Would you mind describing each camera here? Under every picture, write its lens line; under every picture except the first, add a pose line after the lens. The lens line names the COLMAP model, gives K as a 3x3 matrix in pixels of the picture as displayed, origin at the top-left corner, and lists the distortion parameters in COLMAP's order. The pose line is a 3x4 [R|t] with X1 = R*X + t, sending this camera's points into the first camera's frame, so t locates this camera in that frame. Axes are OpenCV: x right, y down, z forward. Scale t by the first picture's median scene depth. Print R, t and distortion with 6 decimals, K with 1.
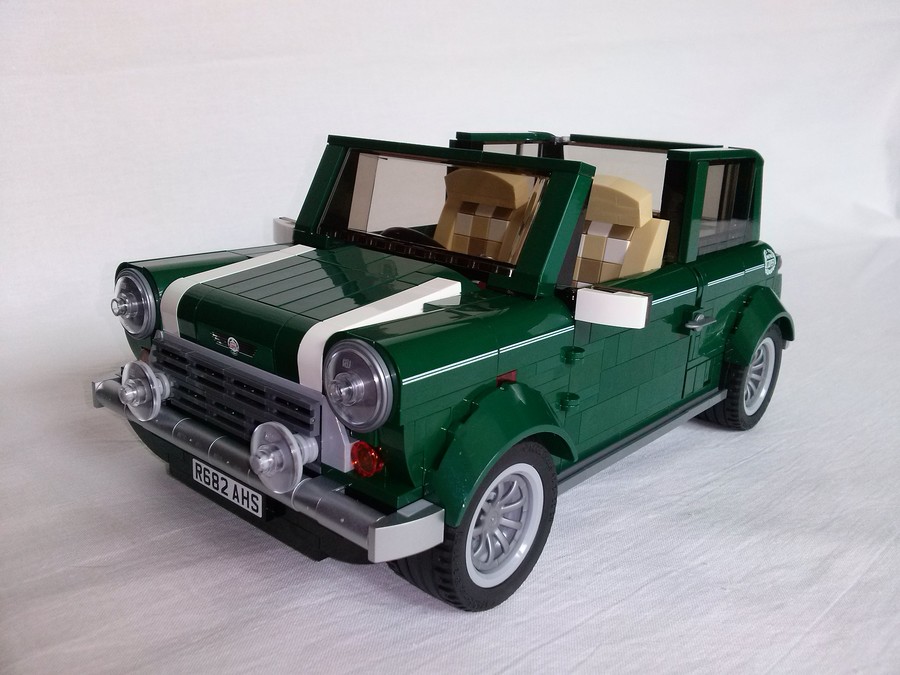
lens RADIAL K [[824.7, 0, 450.0], [0, 824.7, 347.3], [0, 0, 1]] dist [0.002031, -0.006335]
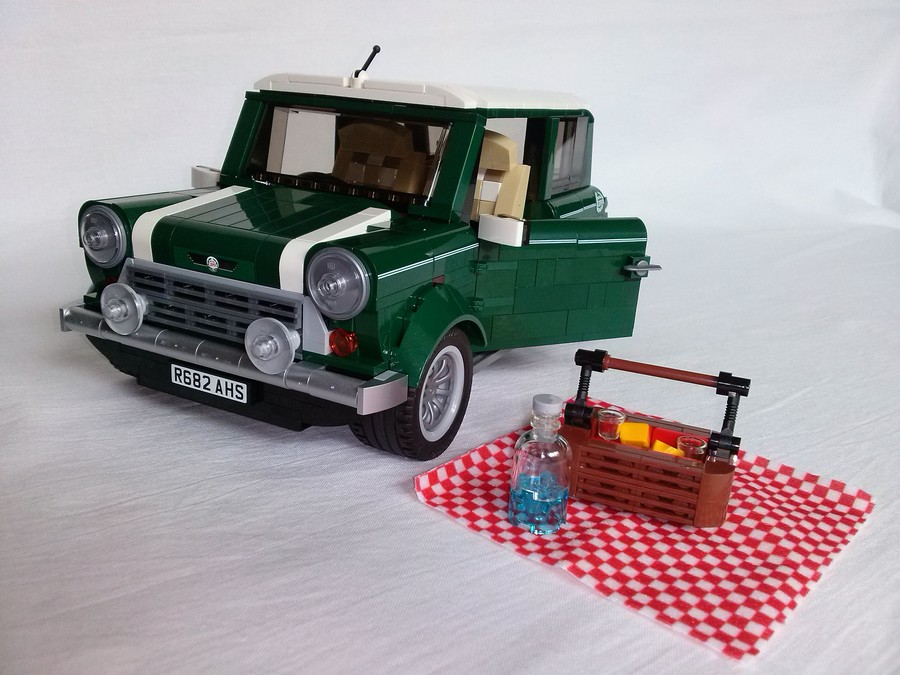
lens RADIAL K [[811.5, 0, 462.3], [0, 811.5, 361.4], [0, 0, 1]] dist [0.126196, -0.448136]
pose [[0.967893, -0.060440, 0.243989, -0.198790], [0.047783, 0.997203, 0.057468, 0.084943], [-0.246780, -0.043964, 0.968074, -0.246195]]
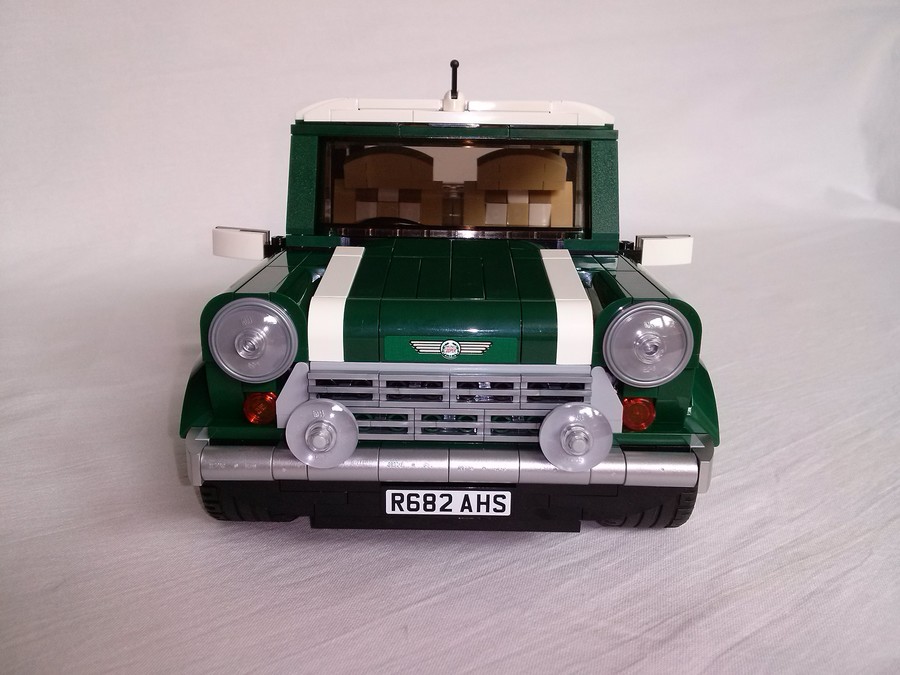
lens RADIAL K [[811.5, 0, 462.3], [0, 811.5, 361.4], [0, 0, 1]] dist [0.126196, -0.448136]
pose [[0.763847, -0.230908, 0.602676, -0.765772], [0.215133, 0.971497, 0.099552, -0.072961], [-0.608486, 0.053614, 0.791752, 0.249329]]
